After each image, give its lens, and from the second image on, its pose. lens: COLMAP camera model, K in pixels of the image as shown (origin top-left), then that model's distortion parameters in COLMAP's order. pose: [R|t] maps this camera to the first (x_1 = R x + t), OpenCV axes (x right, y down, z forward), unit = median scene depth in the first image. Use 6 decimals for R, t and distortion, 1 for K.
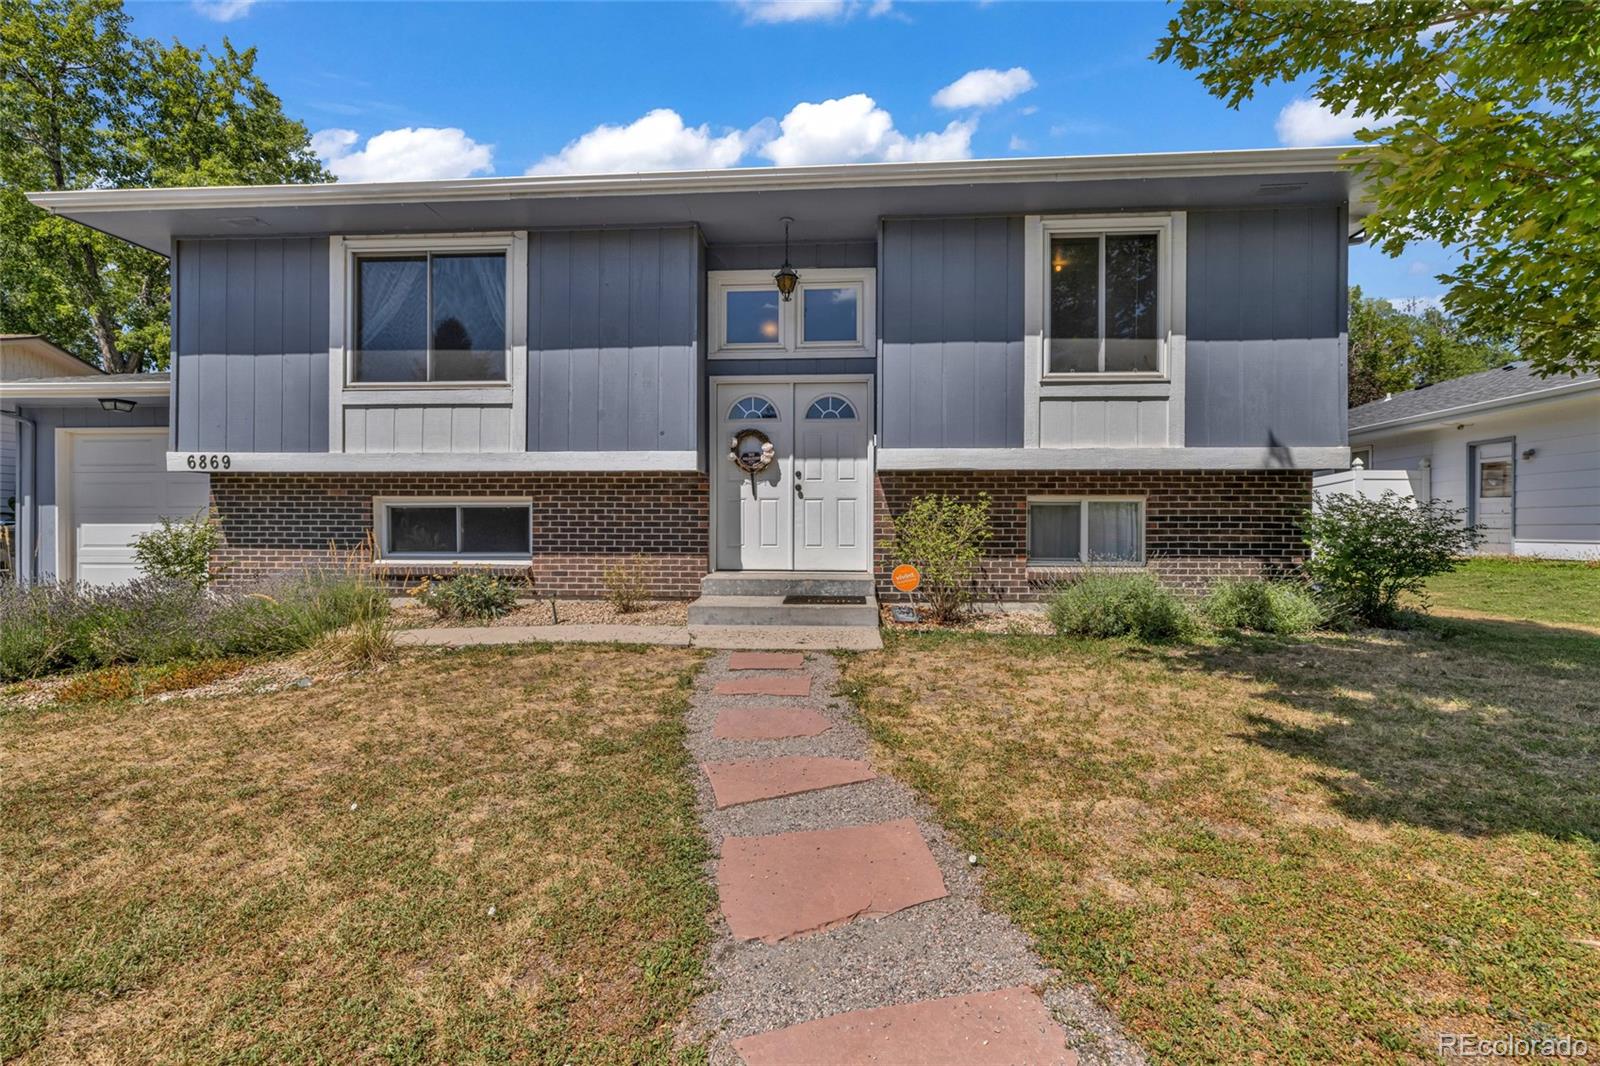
lens RADIAL K [[680.8, 0, 792.7], [0, 680.8, 525.0], [0, 0, 1]] dist [0.002989, 0.001034]
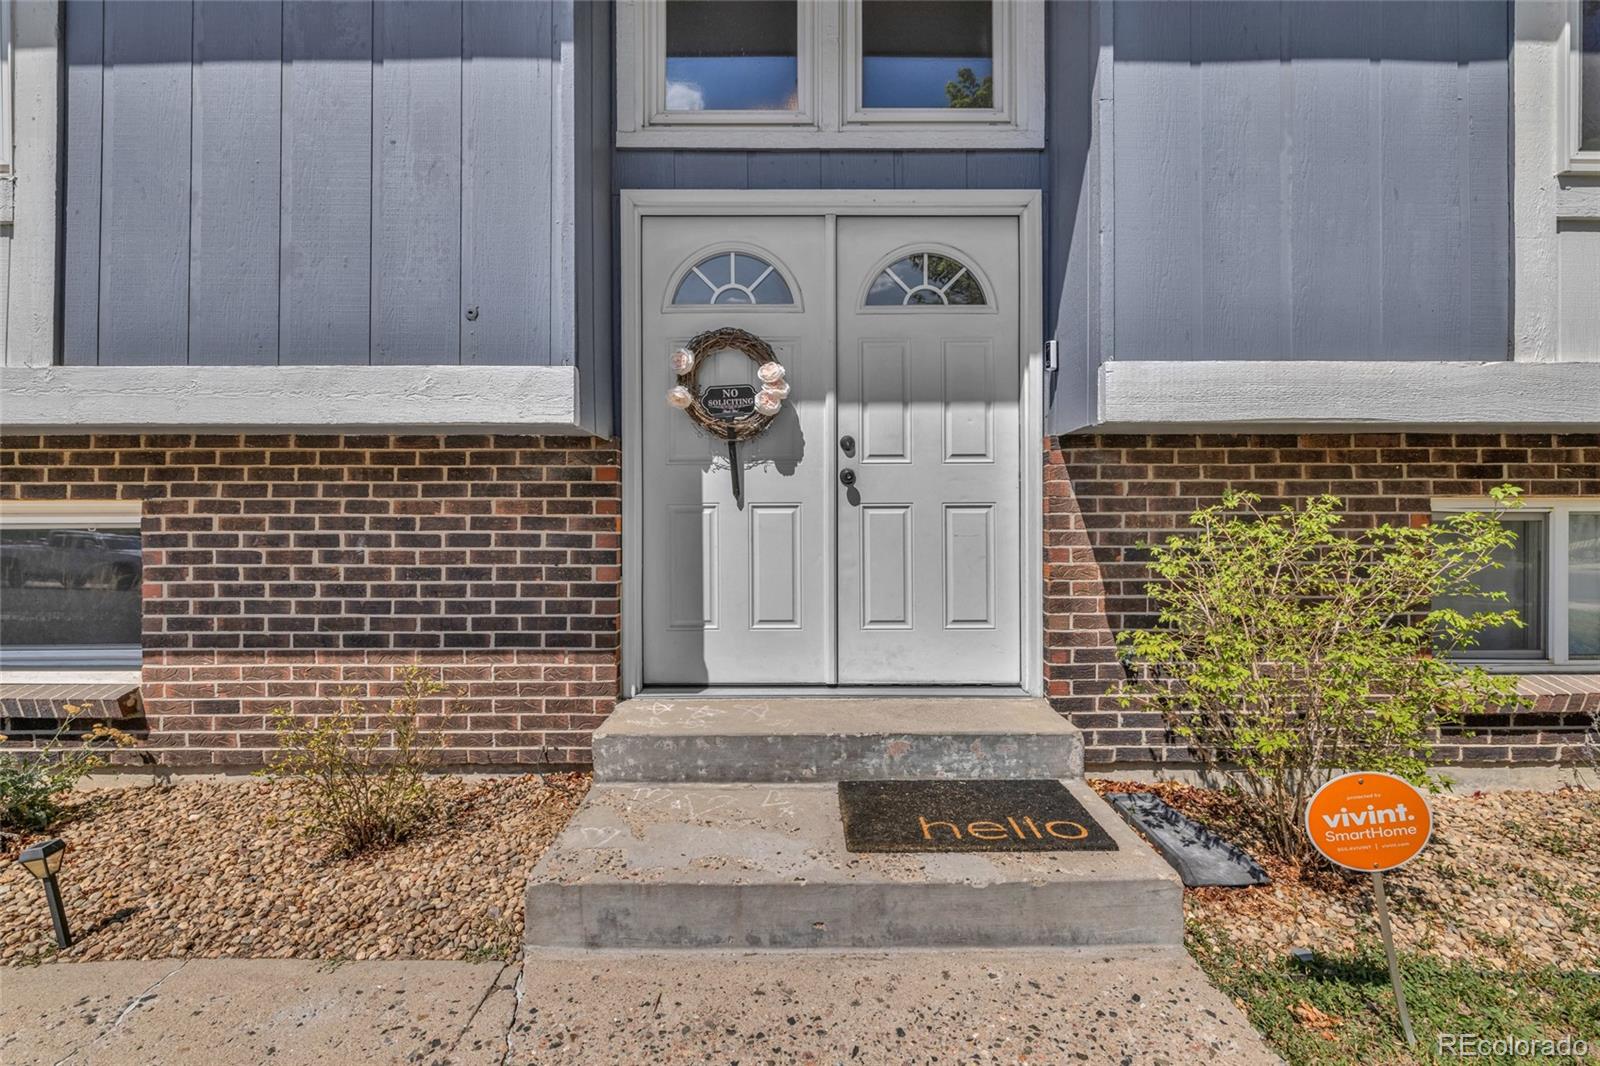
lens RADIAL K [[680.8, 0, 791.1], [0, 680.8, 529.8], [0, 0, 1]] dist [0.002989, 0.001034]
pose [[0.997697, -0.004563, 0.067668, -0.052856], [0.004219, 0.999977, 0.005229, -0.026730], [-0.067691, -0.004931, 0.997694, 0.609760]]
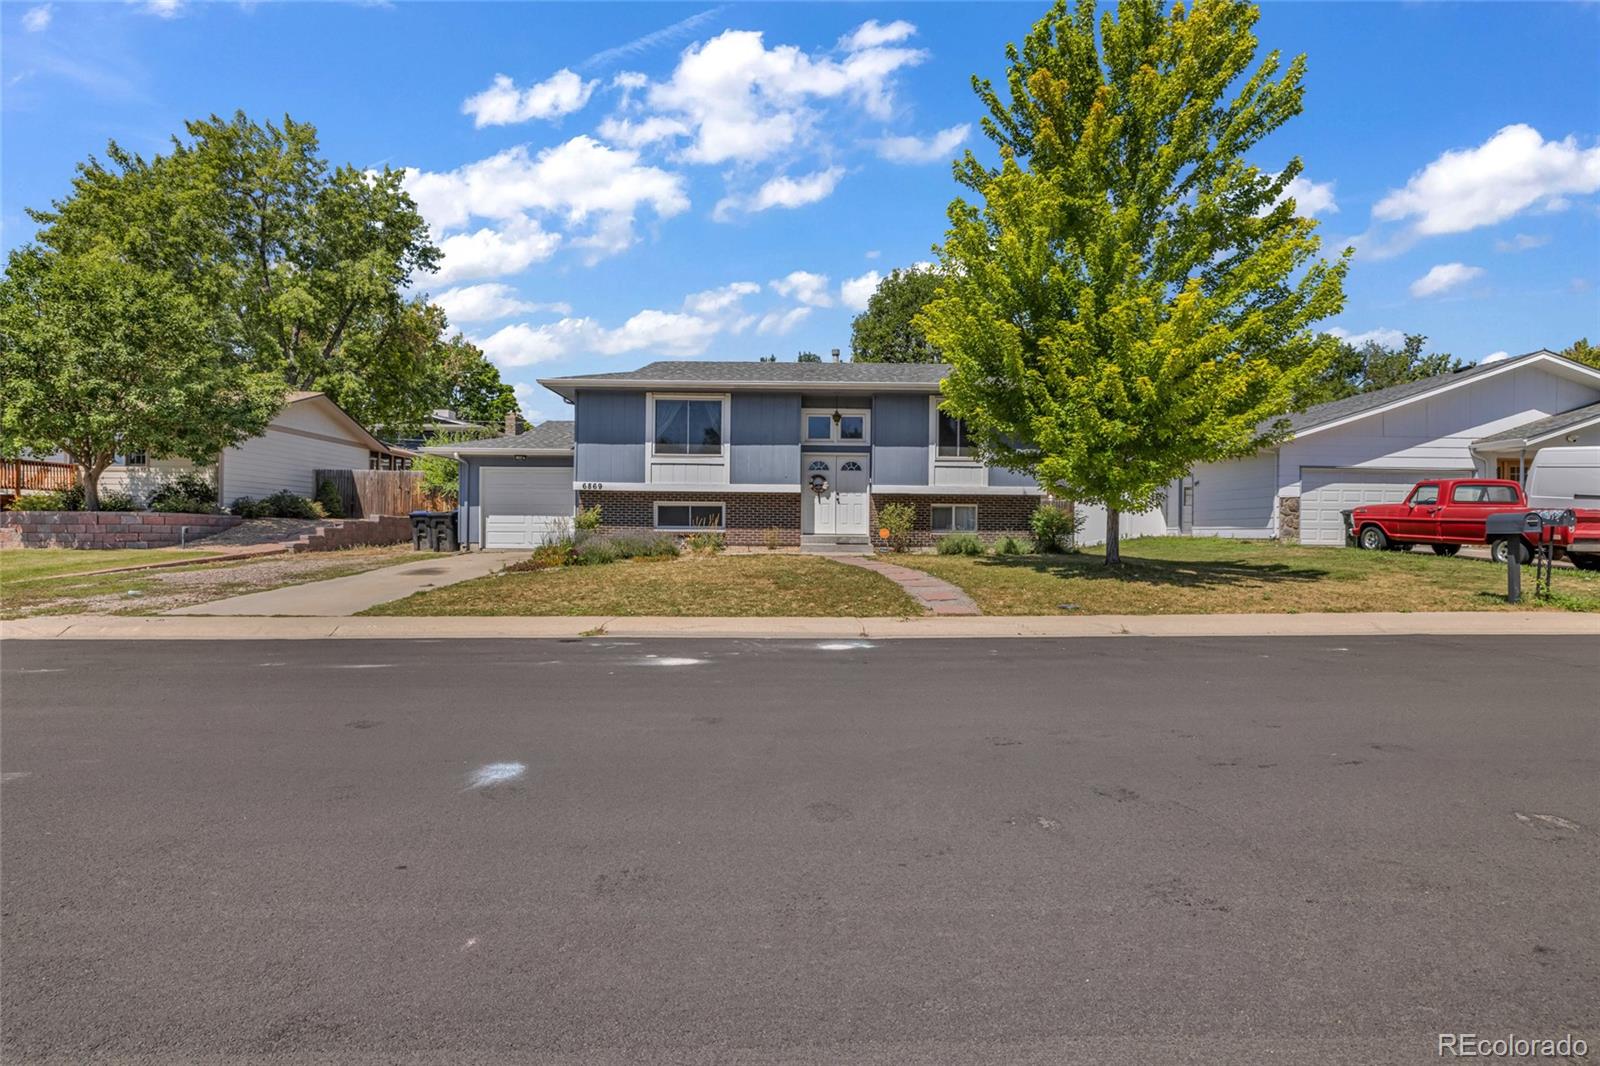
lens RADIAL K [[734.4, 0, 788.3], [0, 734.4, 525.1], [0, 0, 1]] dist [0.011750, 0.001725]
pose [[0.996844, 0.007295, 0.079049, -0.371834], [-0.007209, 0.999973, -0.001366, 0.040134], [-0.079057, 0.000792, 0.996870, -1.573147]]
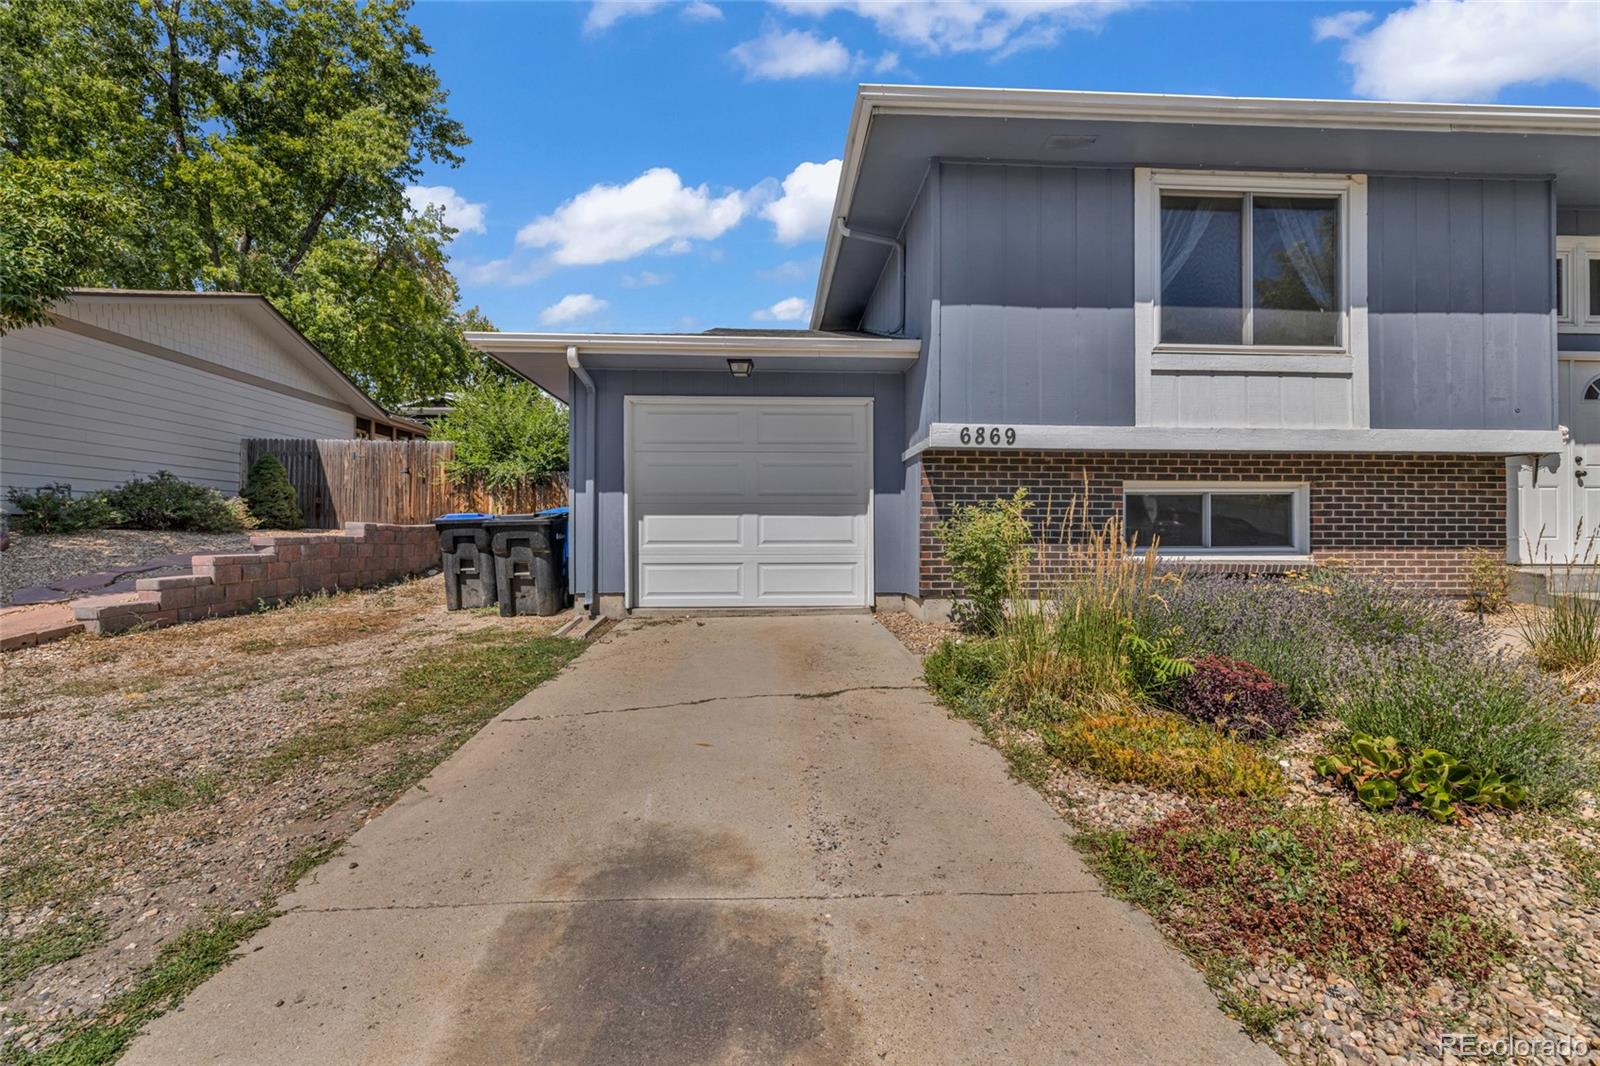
lens RADIAL K [[680.8, 0, 802.6], [0, 680.8, 525.4], [0, 0, 1]] dist [0.002989, 0.001034]
pose [[0.992285, -0.000023, 0.123979, -1.154426], [0.000575, 0.999990, -0.004410, 0.017495], [-0.123978, 0.004447, 0.992275, 0.217080]]
